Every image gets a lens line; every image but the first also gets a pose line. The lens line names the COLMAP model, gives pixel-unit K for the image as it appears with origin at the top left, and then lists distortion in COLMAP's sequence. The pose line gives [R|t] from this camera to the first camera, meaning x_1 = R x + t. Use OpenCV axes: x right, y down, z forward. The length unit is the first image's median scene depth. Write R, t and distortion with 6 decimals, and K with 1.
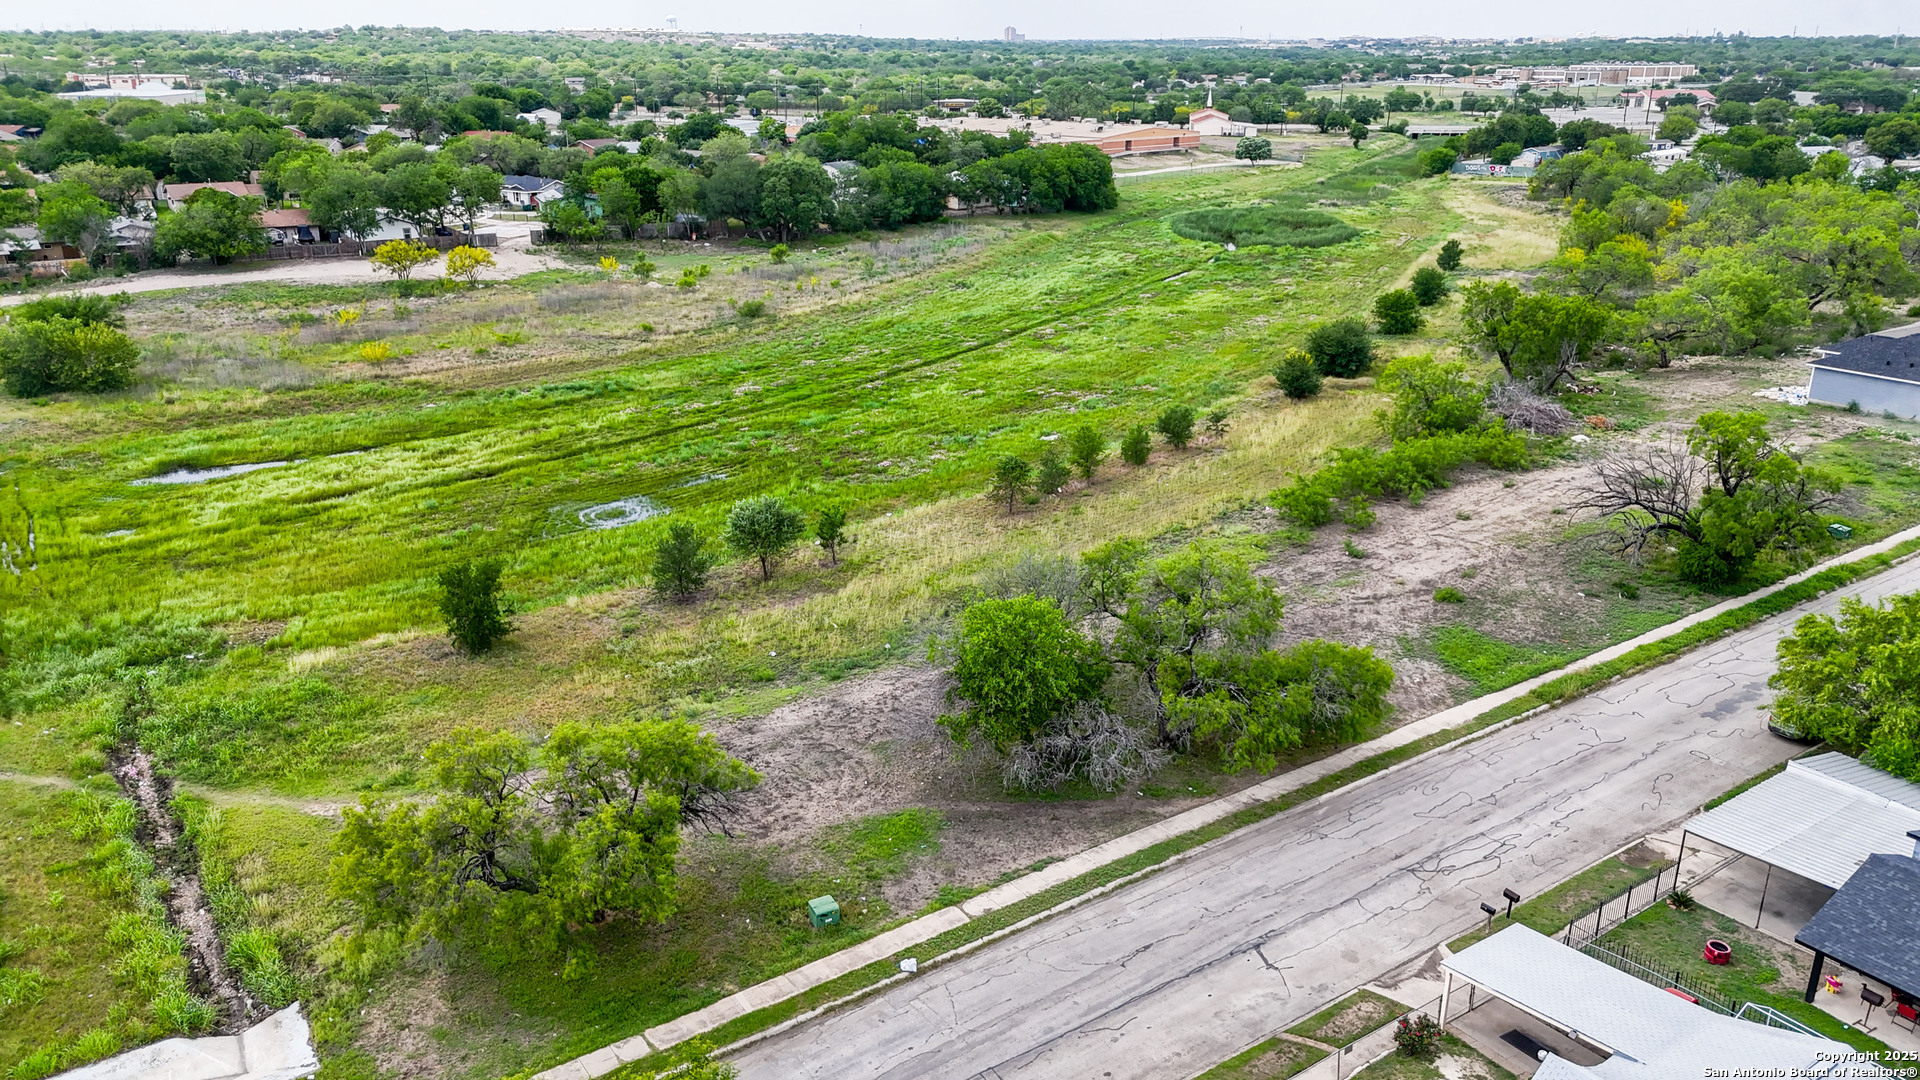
lens RADIAL K [[1419.1, 0, 962.3], [0, 1419.1, 543.2], [0, 0, 1]] dist [0.075026, -0.076048]
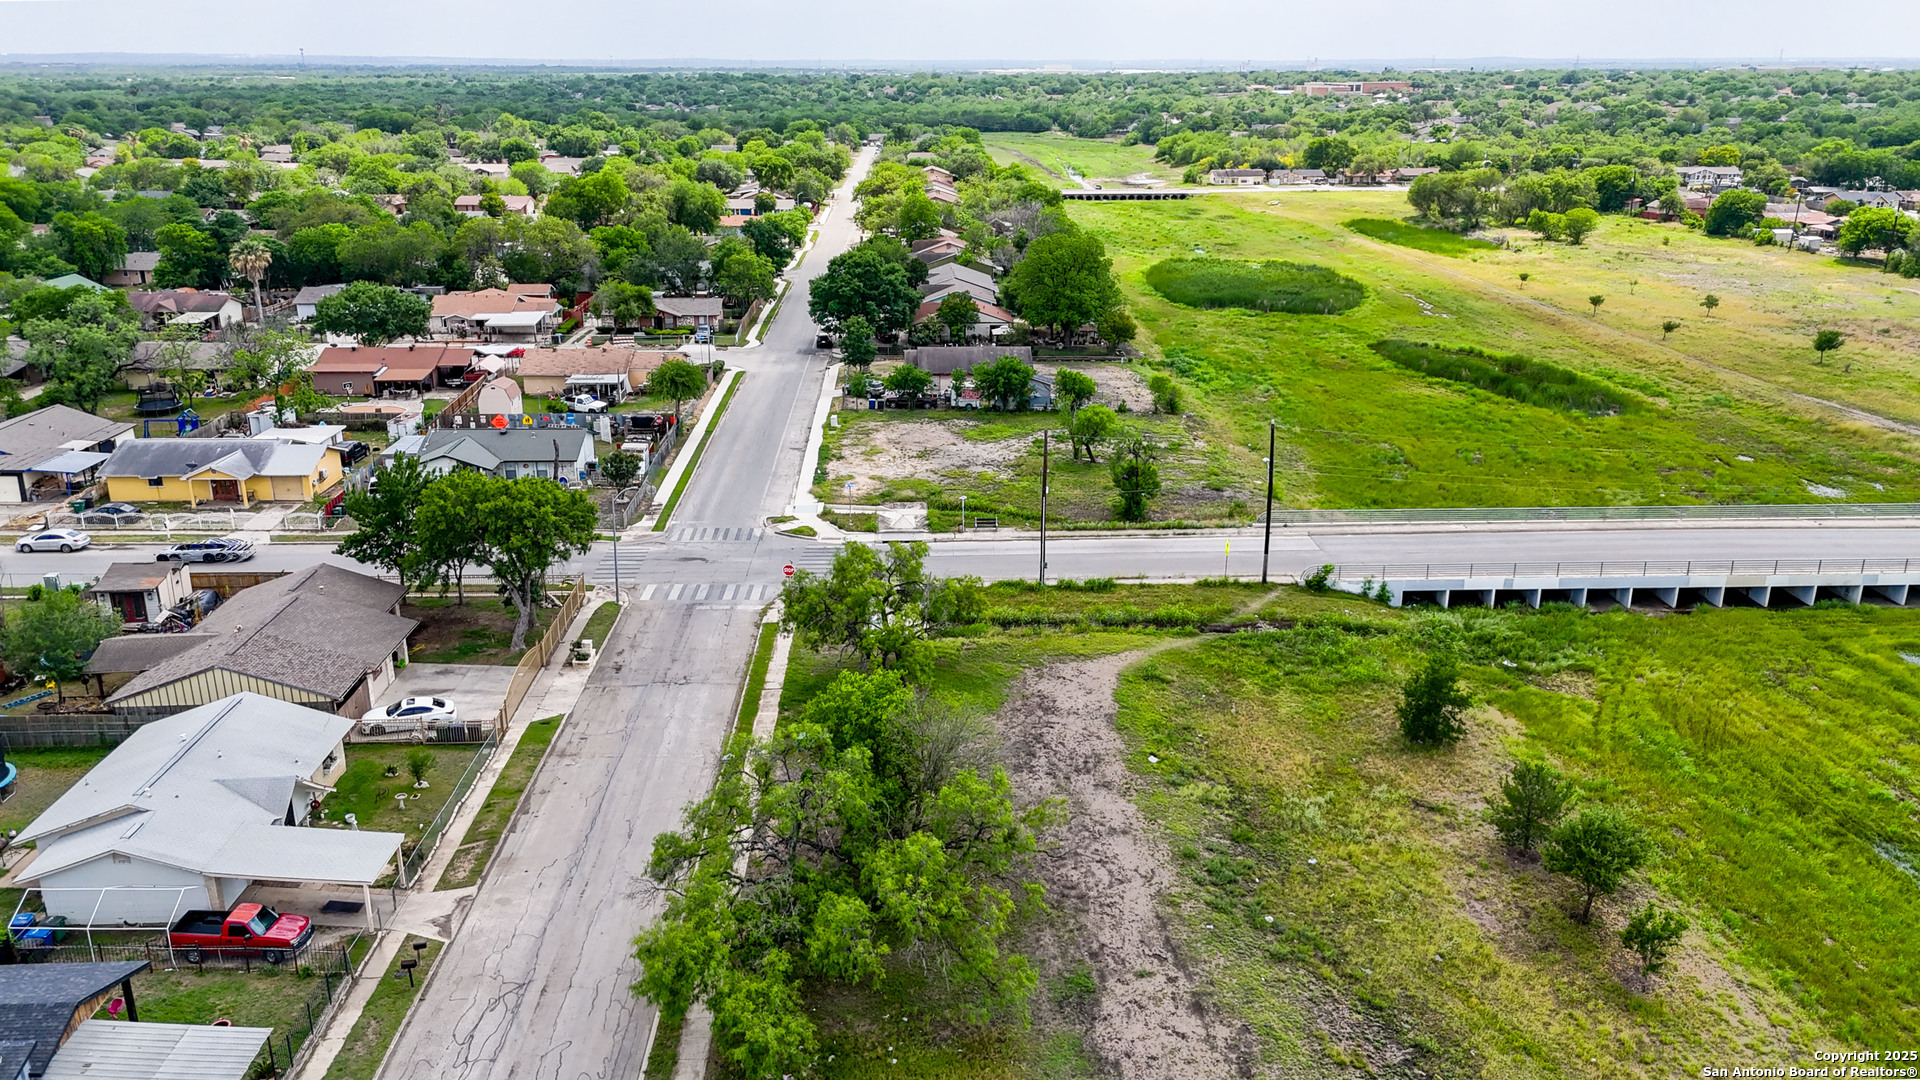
lens RADIAL K [[1440.2, 0, 965.0], [0, 1440.2, 546.0], [0, 0, 1]] dist [0.082956, -0.092995]
pose [[-0.541137, 0.259296, -0.799960, 0.317947], [-0.280243, 0.841294, 0.462265, -0.215486], [0.792865, 0.474332, -0.382589, 0.533809]]
